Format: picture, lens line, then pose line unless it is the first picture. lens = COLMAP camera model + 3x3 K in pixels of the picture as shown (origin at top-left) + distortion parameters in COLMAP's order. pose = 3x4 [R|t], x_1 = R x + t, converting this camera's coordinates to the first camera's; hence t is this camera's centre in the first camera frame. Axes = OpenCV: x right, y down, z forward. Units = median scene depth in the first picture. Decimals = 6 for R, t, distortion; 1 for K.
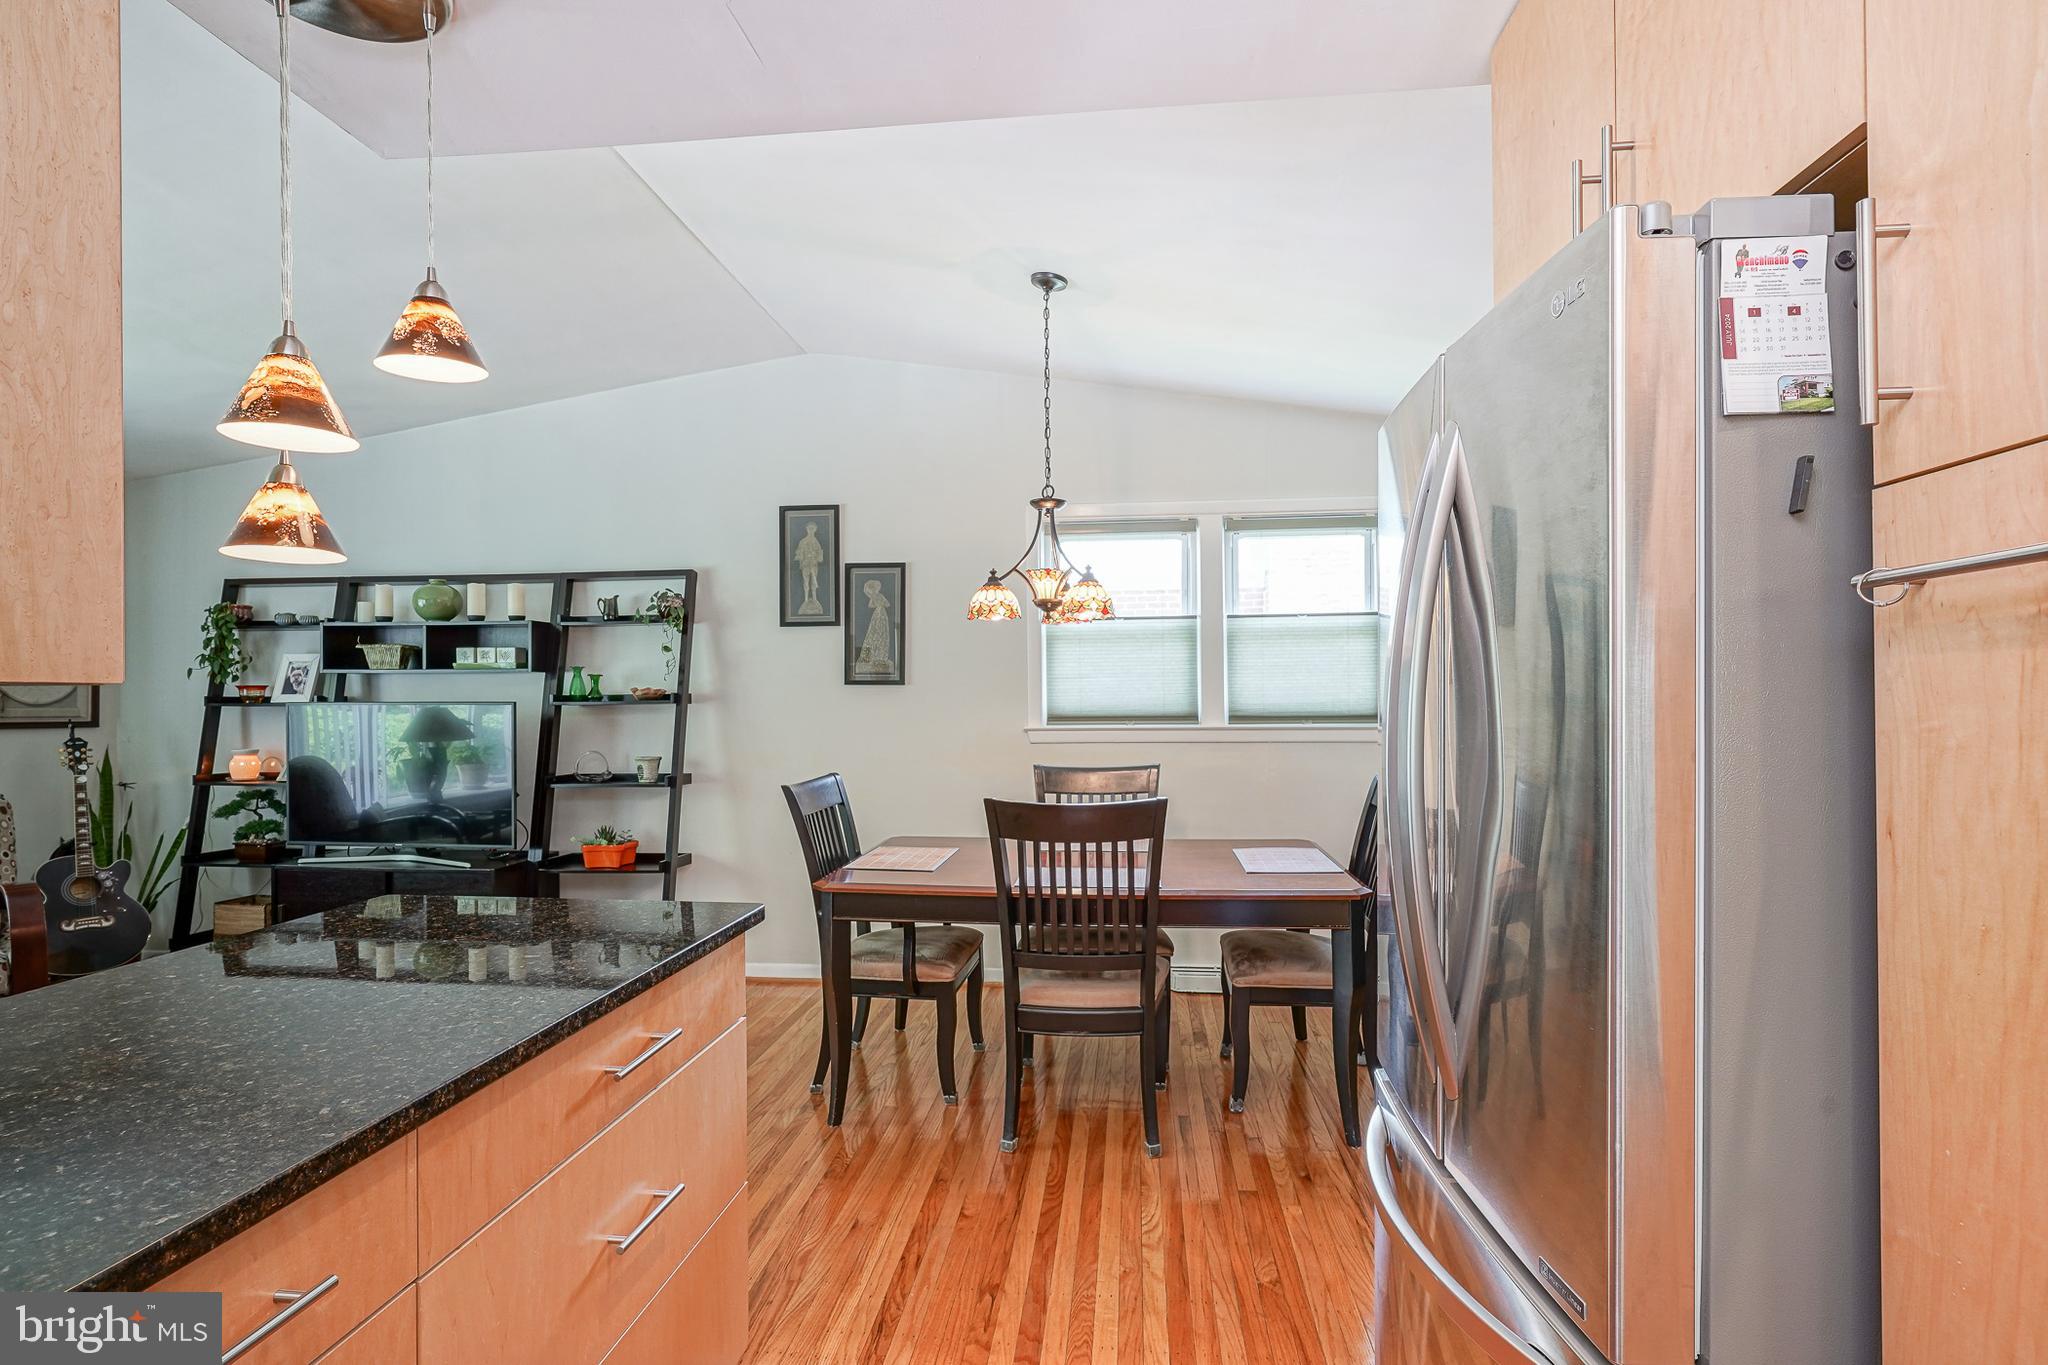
lens RADIAL K [[1029.0, 0, 1026.6], [0, 1029.0, 689.5], [0, 0, 1]] dist [-0.027698, 0.000130]
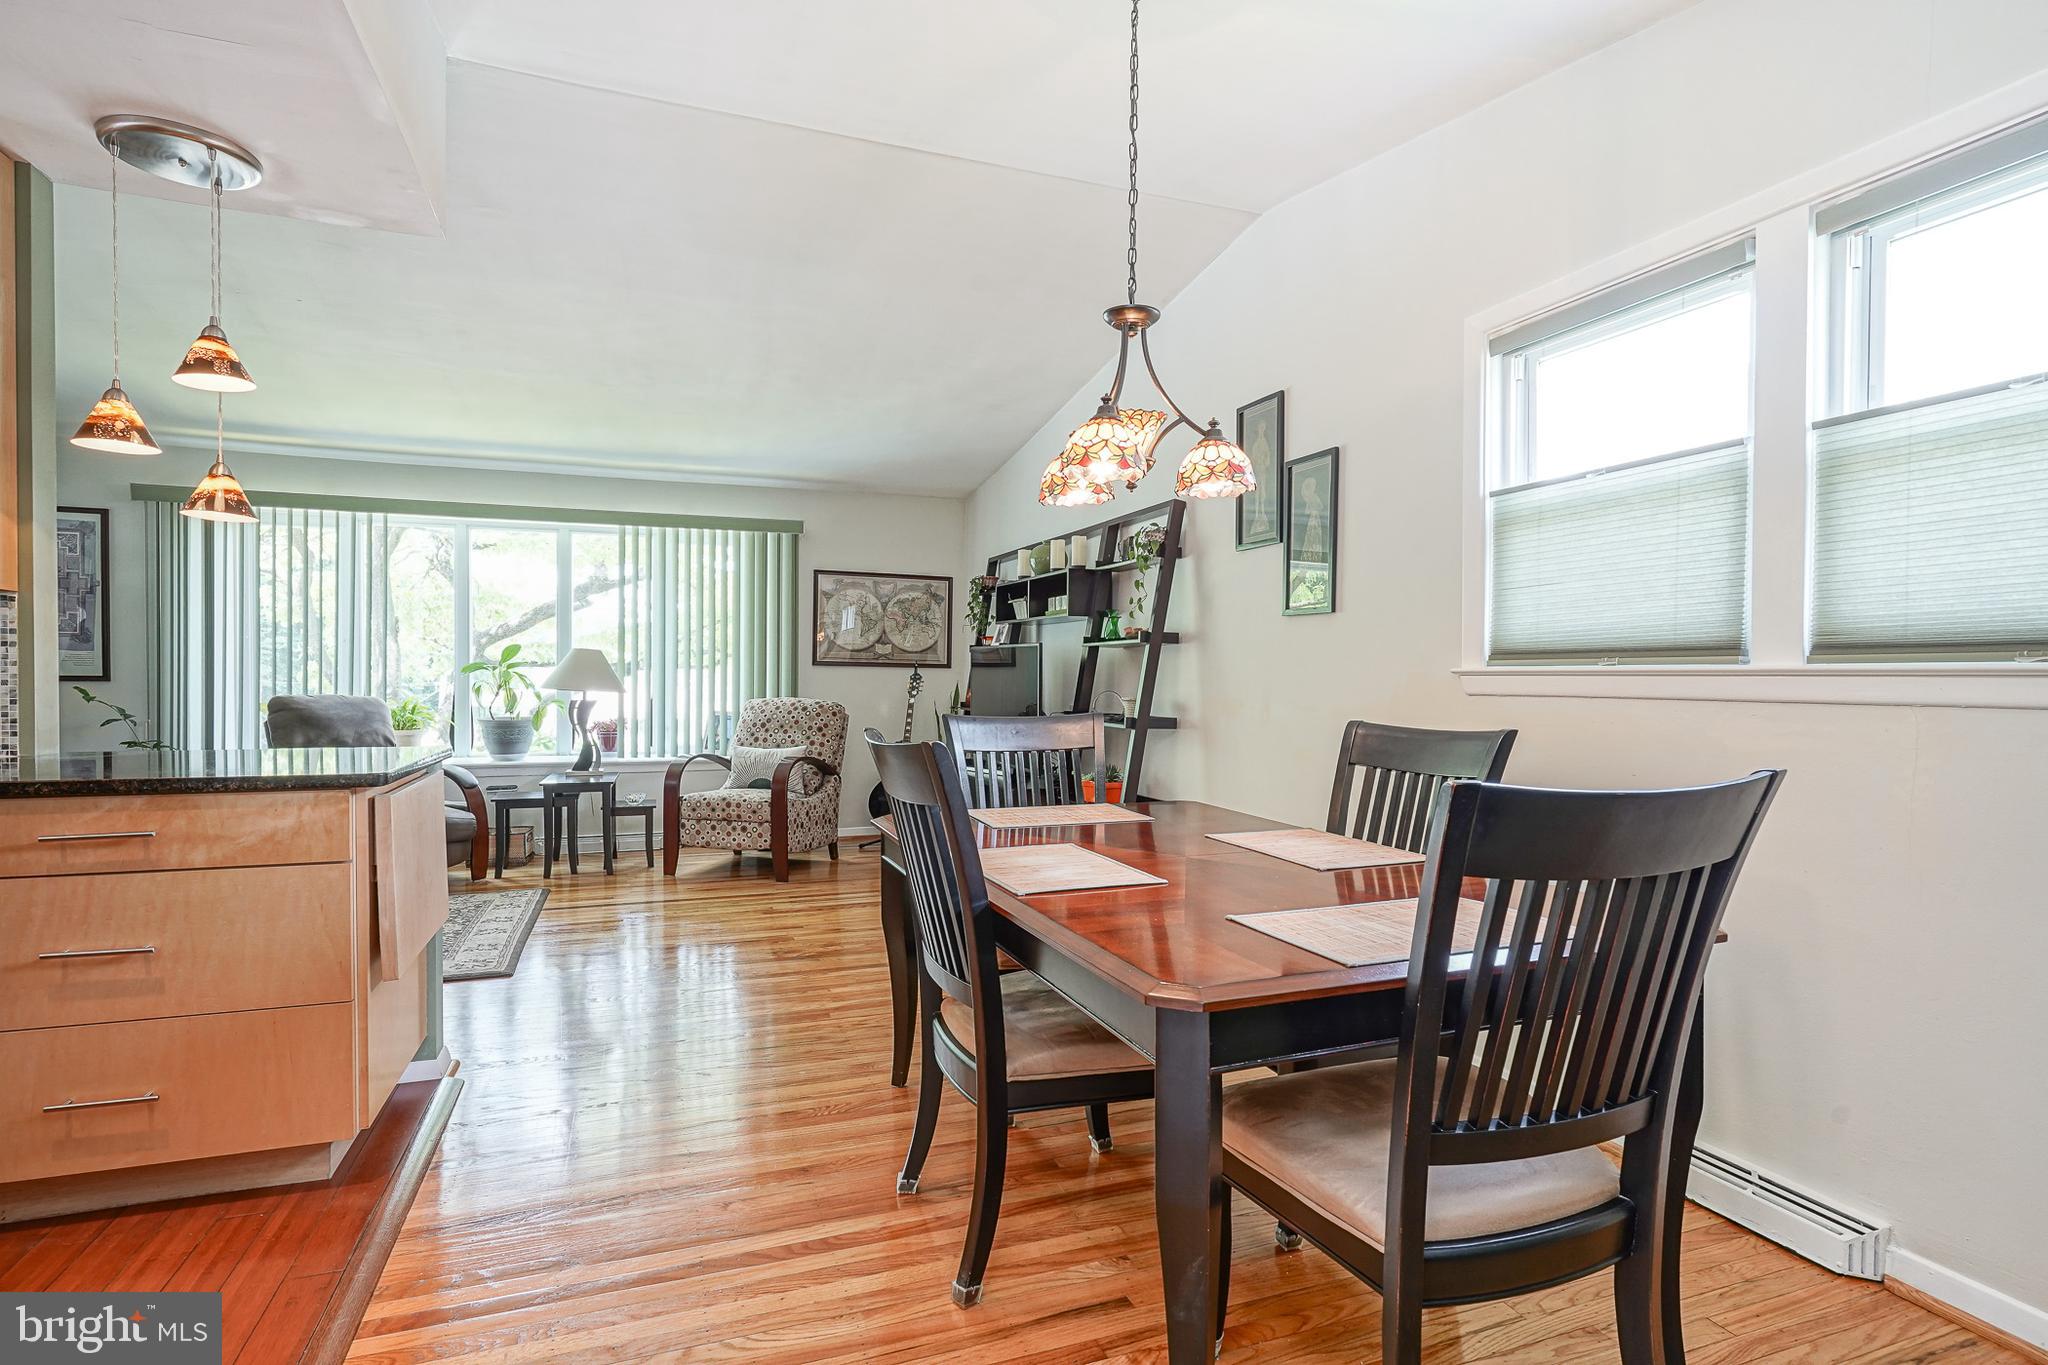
lens RADIAL K [[993.2, 0, 994.7], [0, 993.2, 689.2], [0, 0, 1]] dist [-0.004791, -0.000353]
pose [[0.429238, 0.023120, -0.902895, 0.424239], [-0.005376, 0.999720, 0.023044, 0.036068], [0.903175, -0.005038, 0.429242, 0.468105]]
